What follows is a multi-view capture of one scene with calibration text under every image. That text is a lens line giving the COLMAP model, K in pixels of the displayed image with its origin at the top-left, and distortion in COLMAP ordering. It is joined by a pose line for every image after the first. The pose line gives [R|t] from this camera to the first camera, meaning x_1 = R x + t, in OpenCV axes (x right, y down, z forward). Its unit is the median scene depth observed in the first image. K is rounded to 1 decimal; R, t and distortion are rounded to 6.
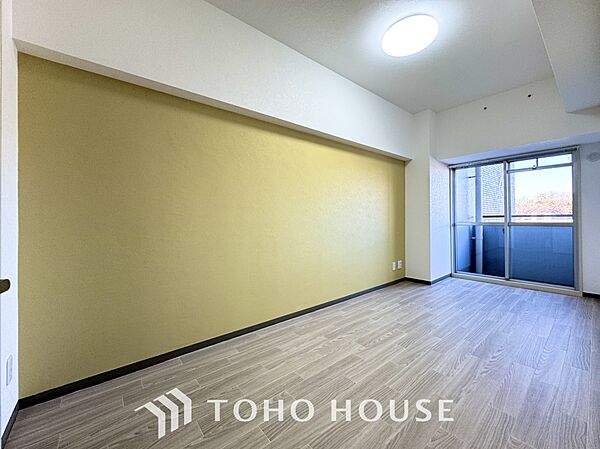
lens RADIAL K [[249.1, 0, 299.8], [0, 249.1, 217.8], [0, 0, 1]] dist [-0.007171, 0.000081]
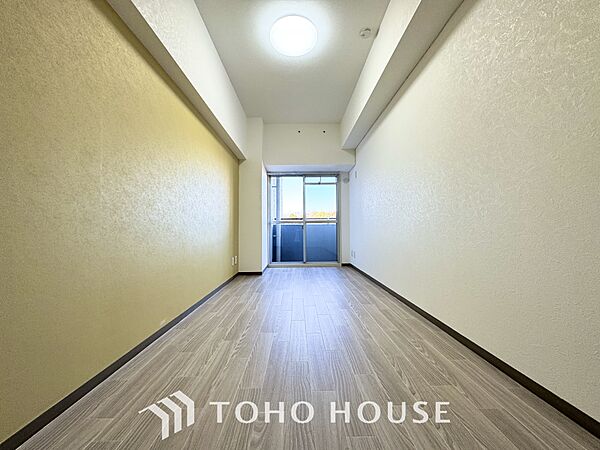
lens RADIAL K [[241.9, 0, 300.0], [0, 241.9, 225.0], [0, 0, 1]] dist [0.000339, 0.000081]
pose [[0.628788, 0.017140, 0.777388, -0.227664], [-0.000314, 0.999763, -0.021789, 0.076870], [-0.777576, 0.013457, 0.628644, 0.199054]]
